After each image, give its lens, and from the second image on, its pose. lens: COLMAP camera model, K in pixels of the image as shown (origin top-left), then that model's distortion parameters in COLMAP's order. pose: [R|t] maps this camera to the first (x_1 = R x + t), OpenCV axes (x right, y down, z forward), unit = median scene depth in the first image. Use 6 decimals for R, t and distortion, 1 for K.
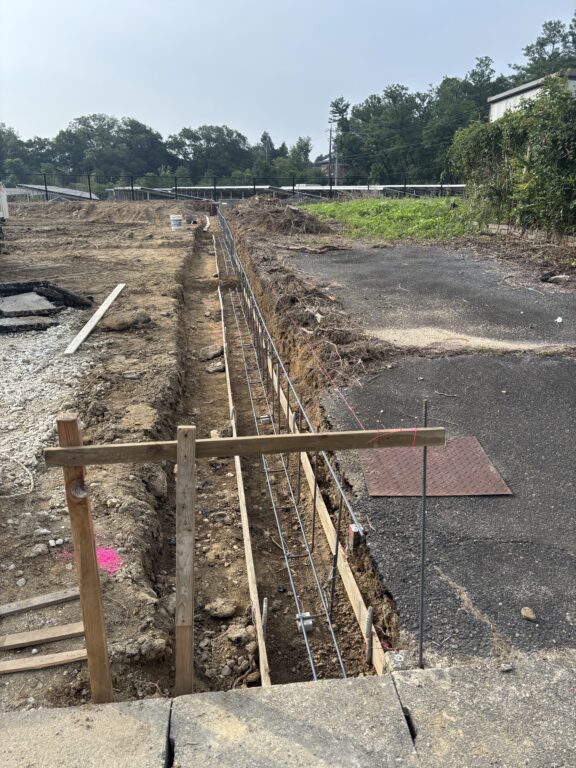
lens RADIAL K [[578.1, 0, 290.5], [0, 578.1, 373.7], [0, 0, 1]] dist [0.051081, -0.052924]
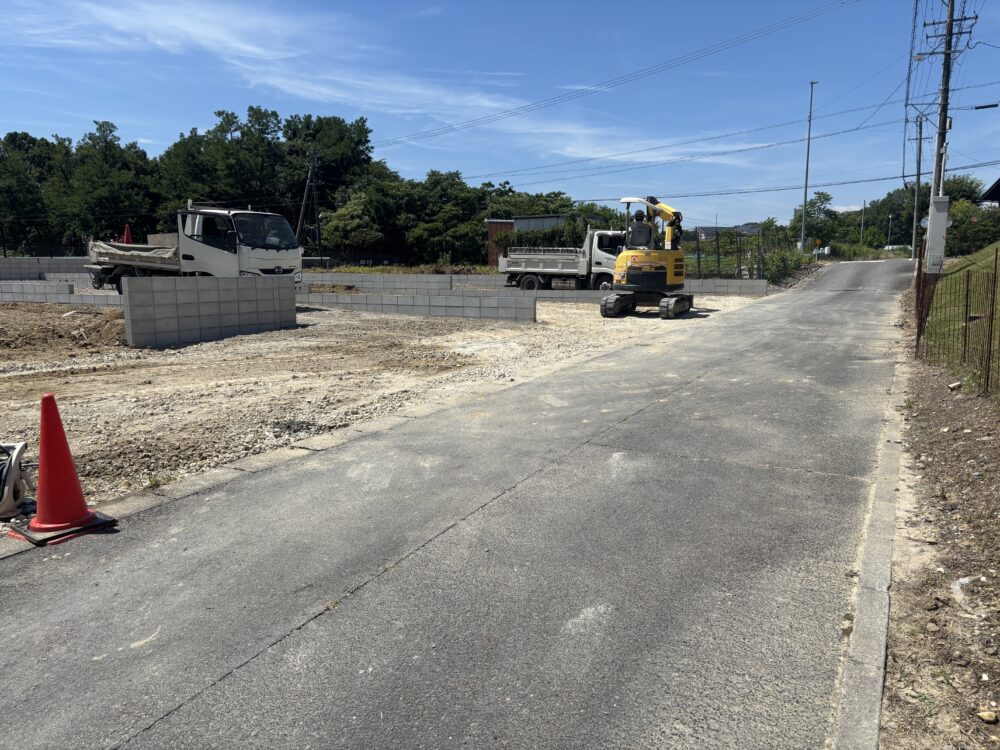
lens RADIAL K [[752.7, 0, 500.4], [0, 752.7, 377.0], [0, 0, 1]] dist [0.051081, -0.052924]
pose [[0.566755, -0.124748, 0.814388, -0.209752], [0.253831, 0.966827, -0.028550, 0.017528], [-0.783810, 0.222898, 0.579619, -0.045934]]
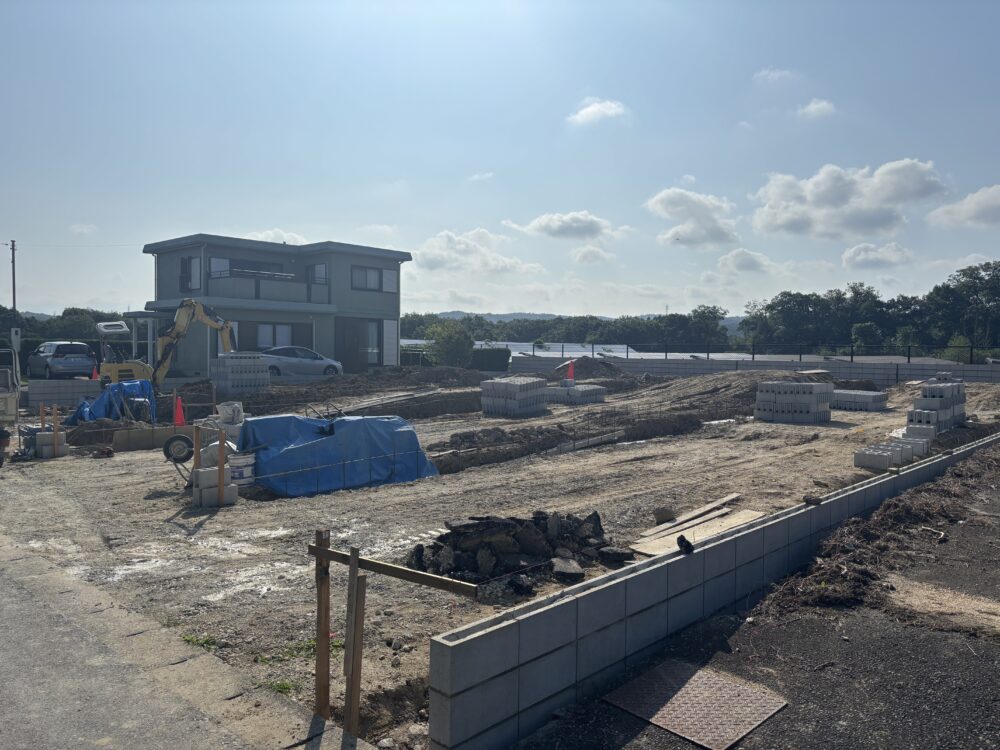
lens RADIAL K [[752.7, 0, 509.0], [0, 752.7, 382.0], [0, 0, 1]] dist [0.051081, -0.052924]
pose [[0.640836, 0.033588, -0.766943, 0.022594], [-0.237884, 0.958555, -0.156790, -0.001912], [0.729890, 0.282921, 0.622267, -0.003024]]
